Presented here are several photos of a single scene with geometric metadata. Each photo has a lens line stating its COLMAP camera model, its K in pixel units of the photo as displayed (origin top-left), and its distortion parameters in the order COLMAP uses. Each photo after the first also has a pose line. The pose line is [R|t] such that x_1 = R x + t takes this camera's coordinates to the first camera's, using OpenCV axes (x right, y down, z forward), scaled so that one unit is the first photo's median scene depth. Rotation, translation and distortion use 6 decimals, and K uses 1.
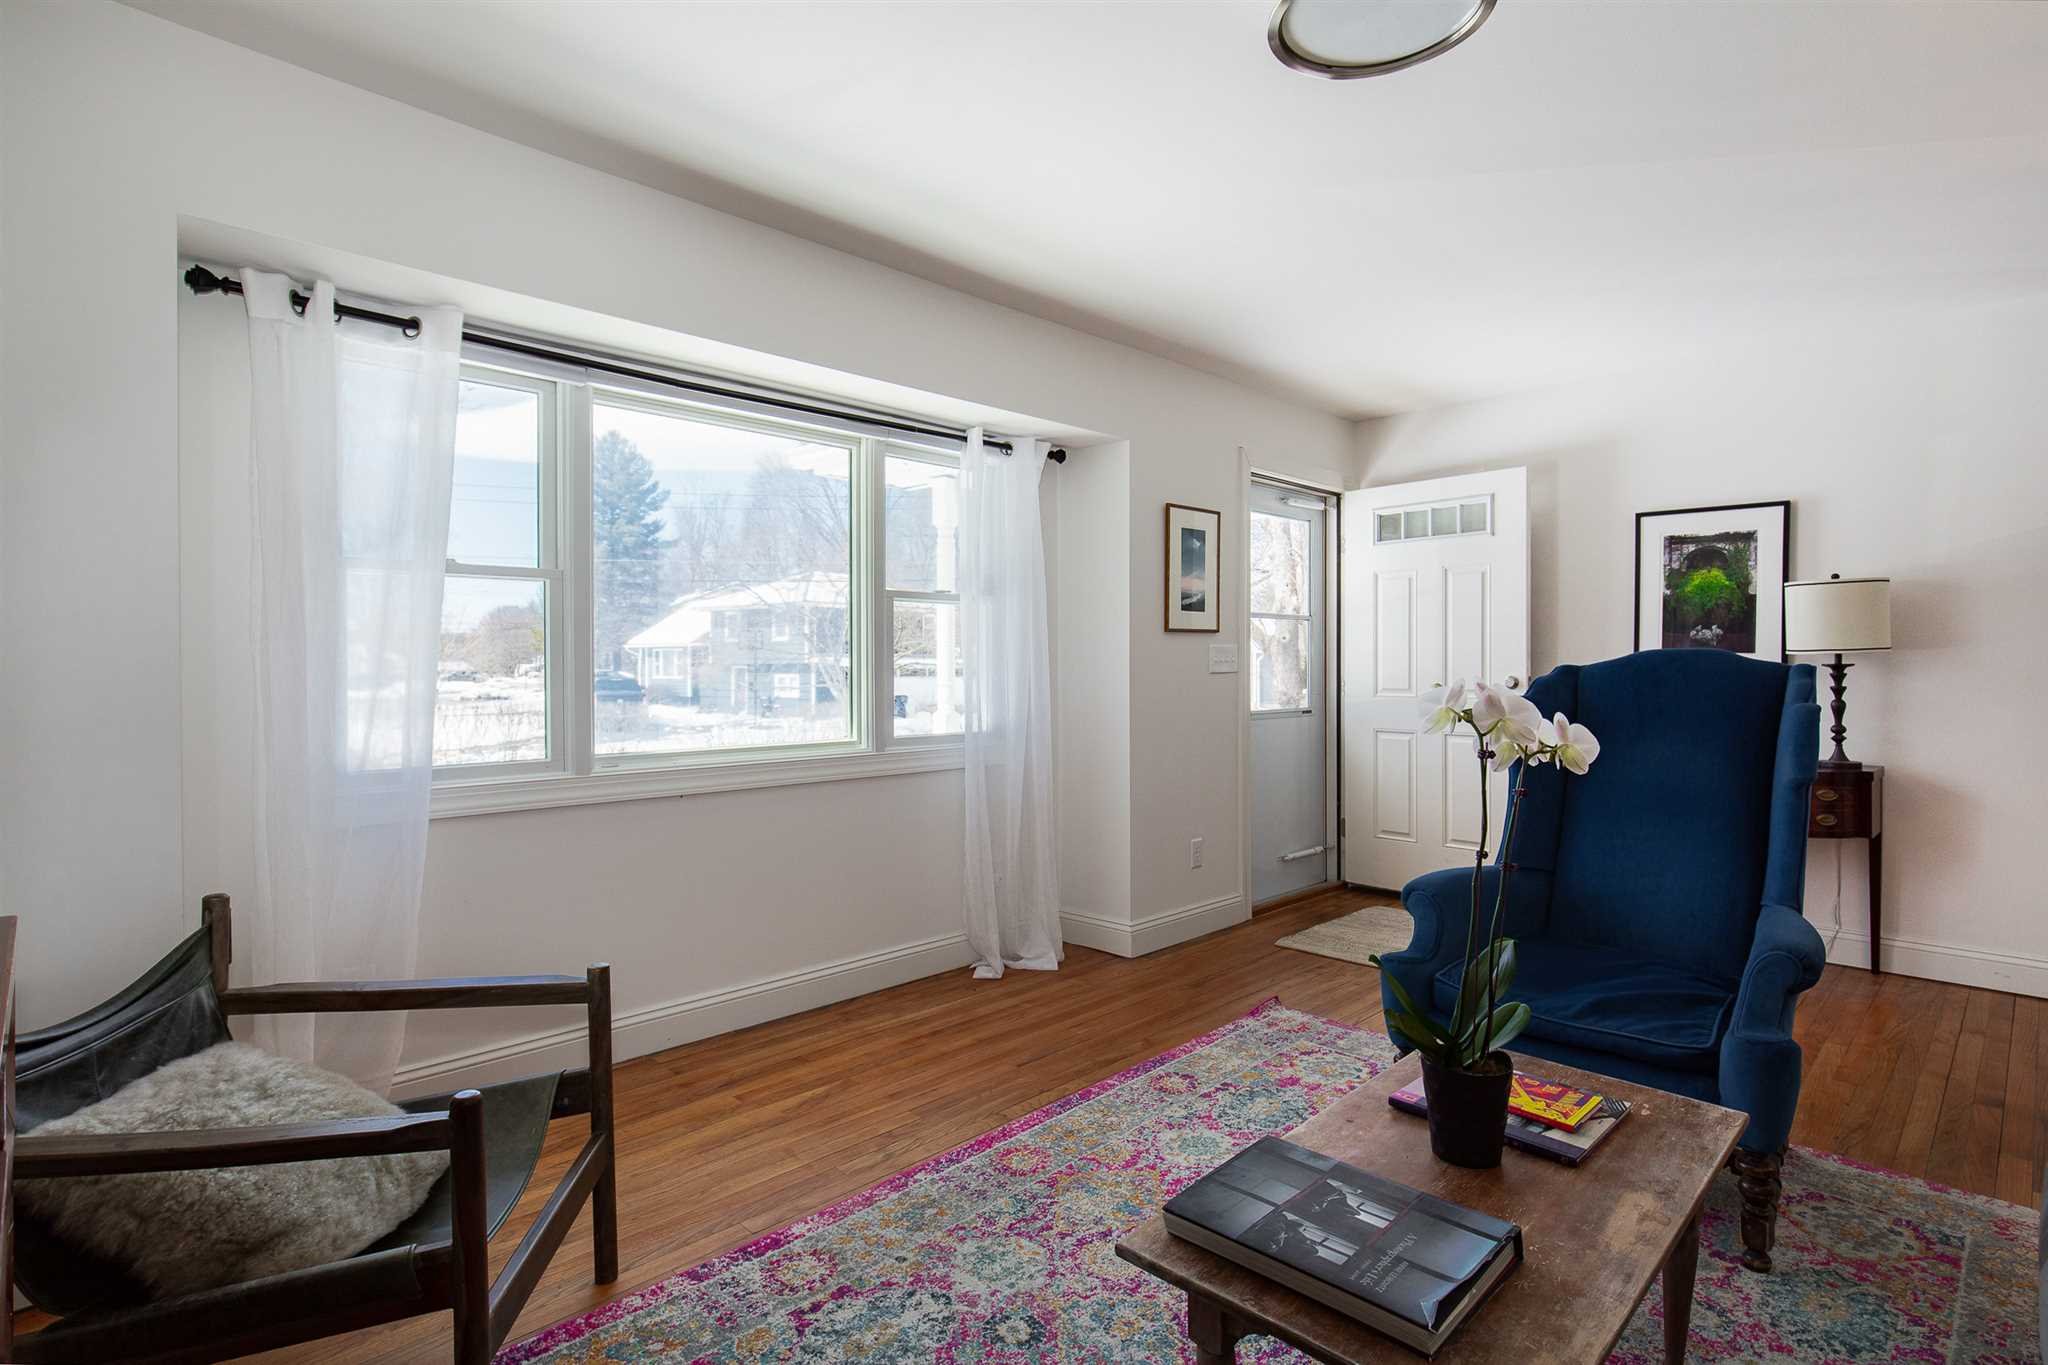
lens RADIAL K [[1018.9, 0, 1019.0], [0, 1018.9, 675.0], [0, 0, 1]] dist [0.005027, 0.001076]
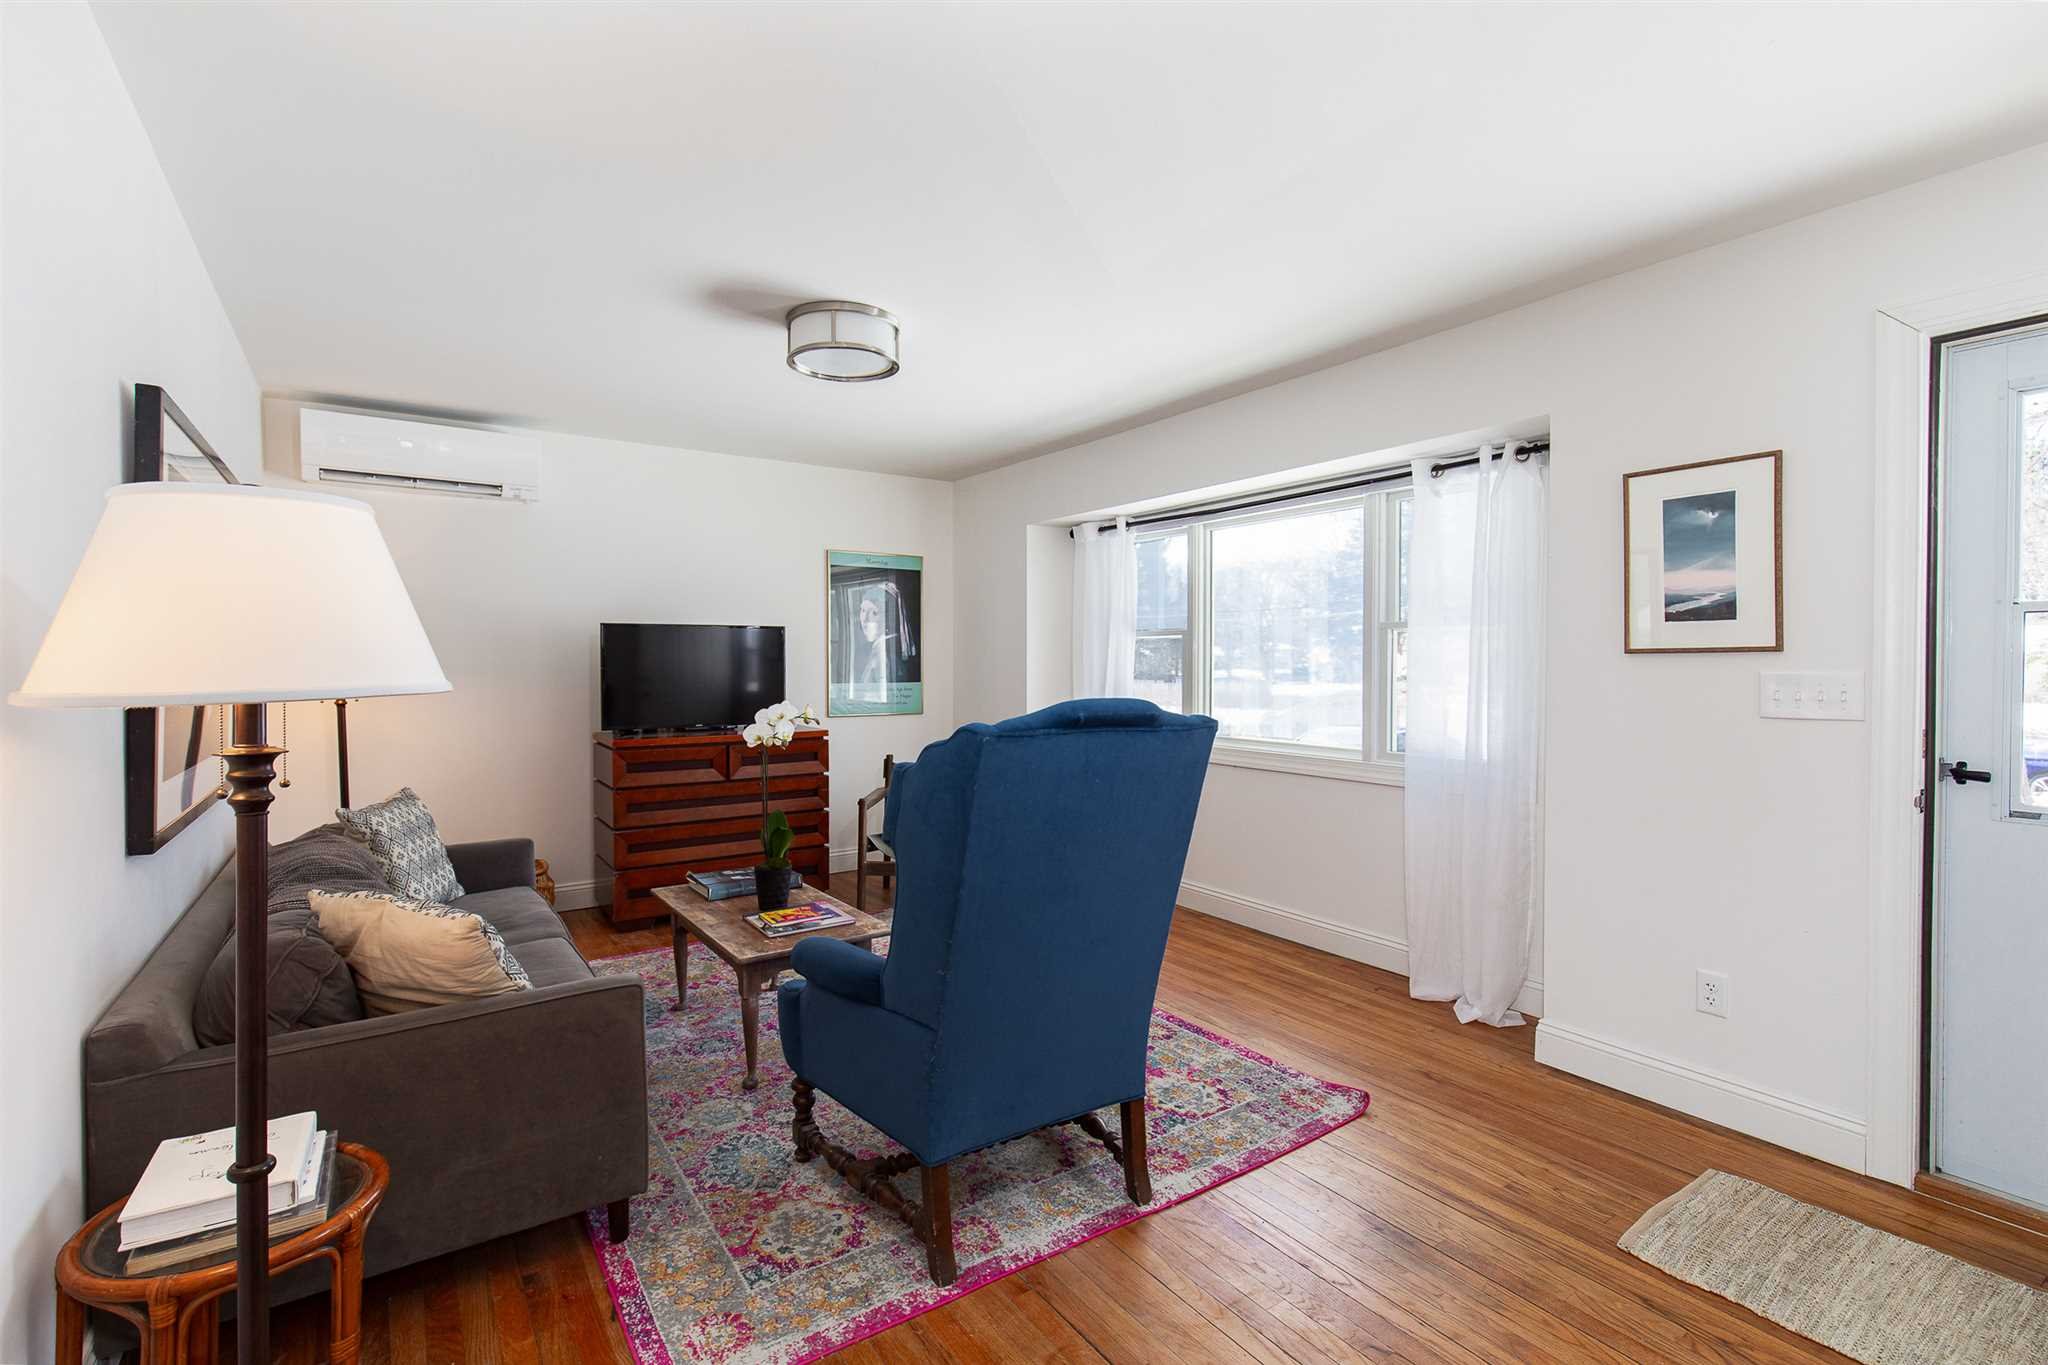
lens RADIAL K [[931.0, 0, 1017.3], [0, 931.0, 671.7], [0, 0, 1]] dist [0.002774, -0.000206]
pose [[-0.182142, 0.011172, -0.983209, 1.251103], [-0.011068, 0.999849, 0.013412, -0.048809], [0.983210, 0.013325, -0.181991, 1.003037]]
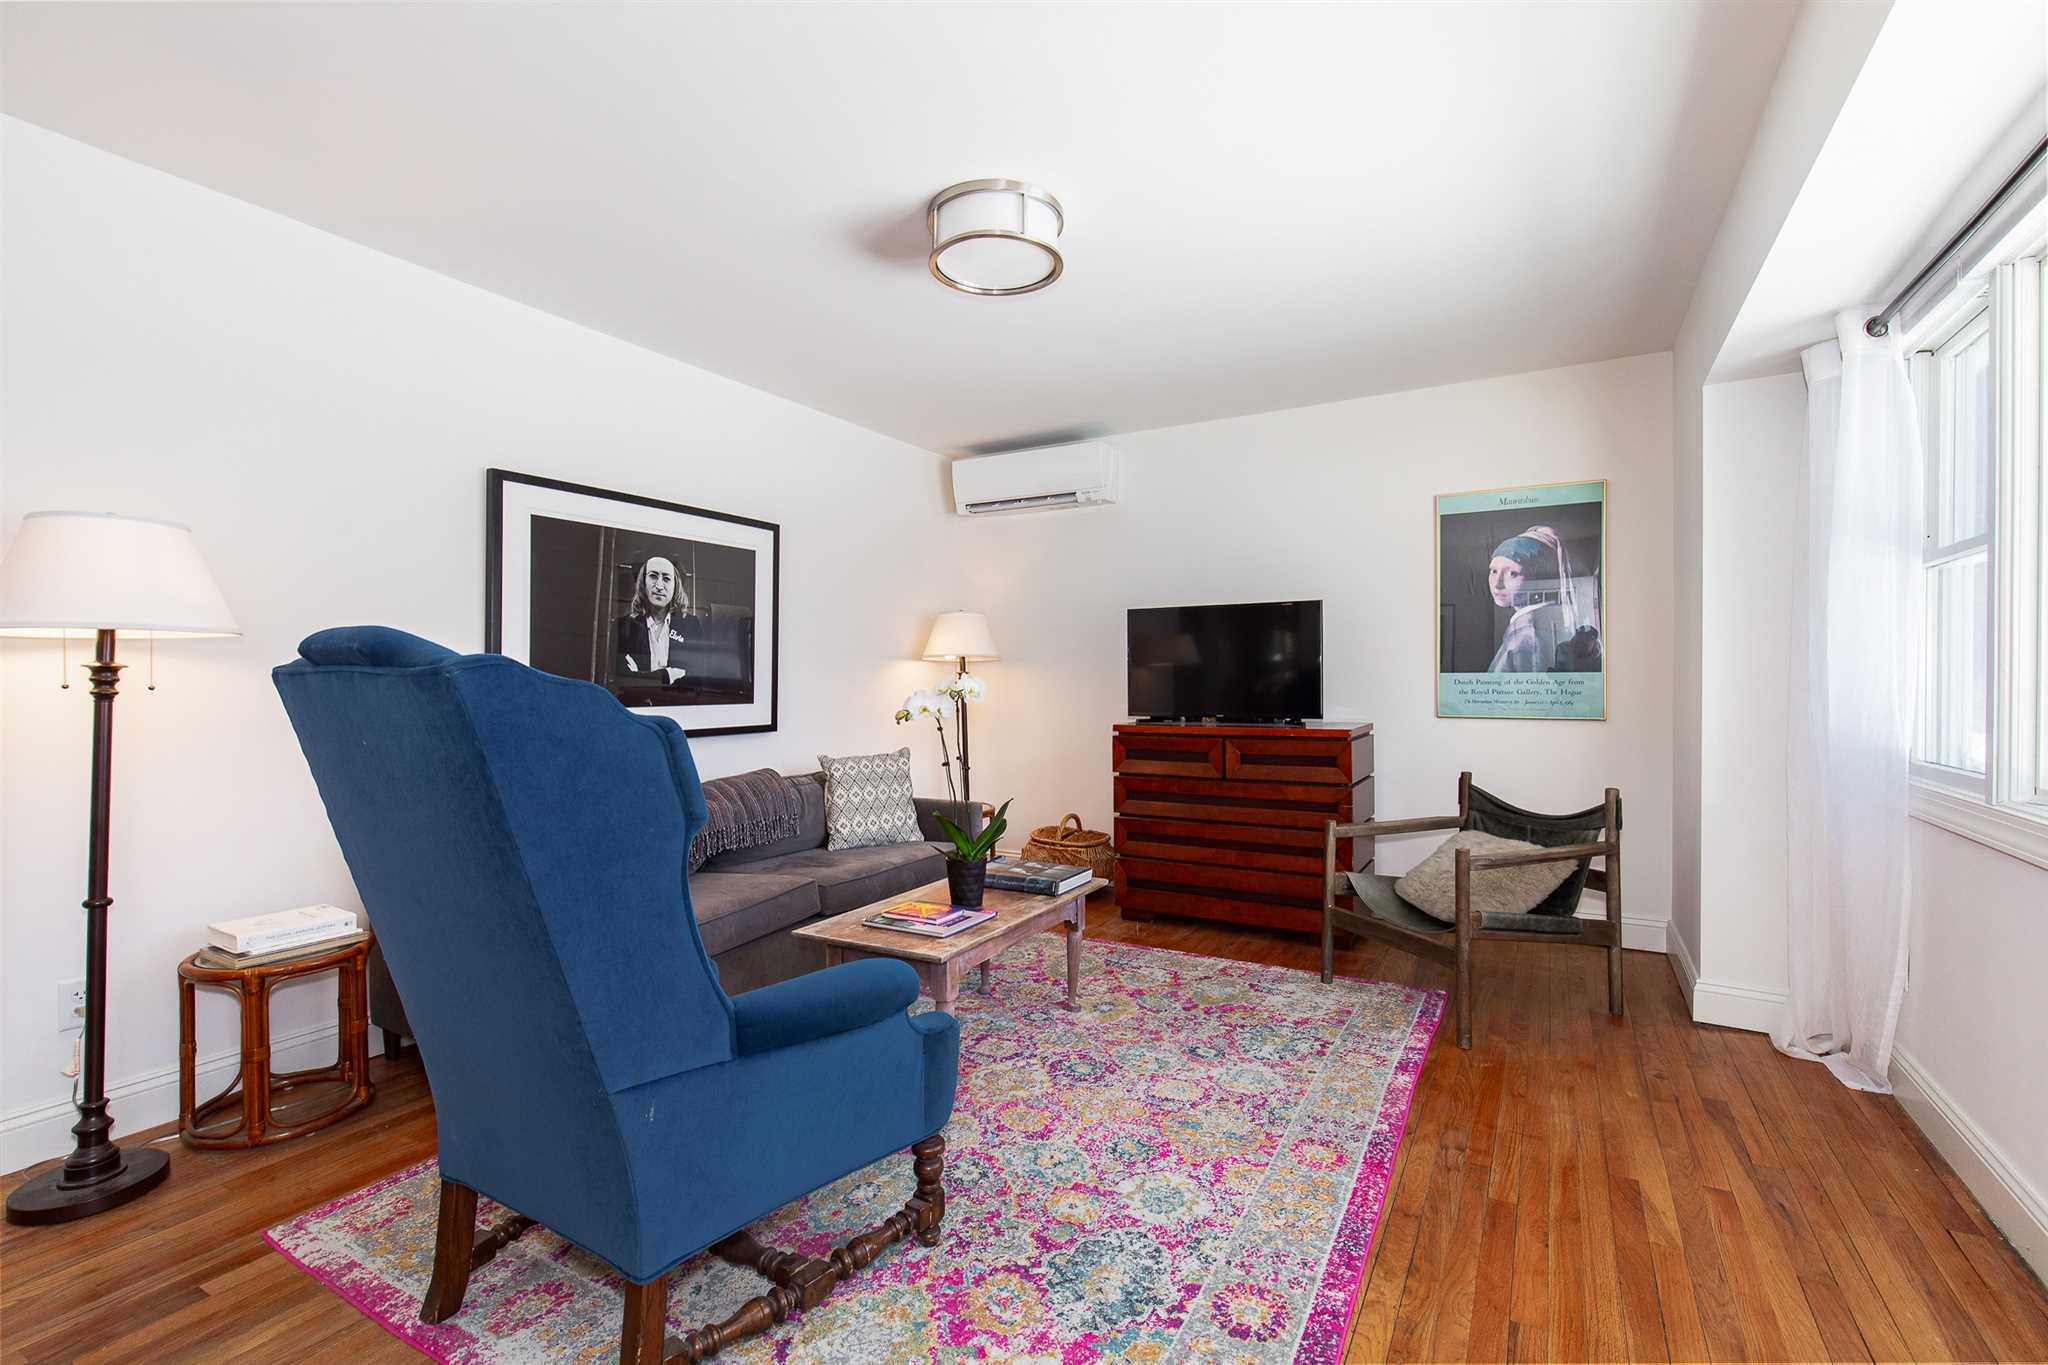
lens RADIAL K [[898.6, 0, 1024.0], [0, 898.6, 682.5], [0, 0, 1]] dist [0.000716, -0.000034]
pose [[-0.964597, 0.005682, -0.263666, 0.420944], [0.001912, 0.999892, 0.014550, -0.000847], [0.263721, 0.013530, -0.964504, 1.452506]]
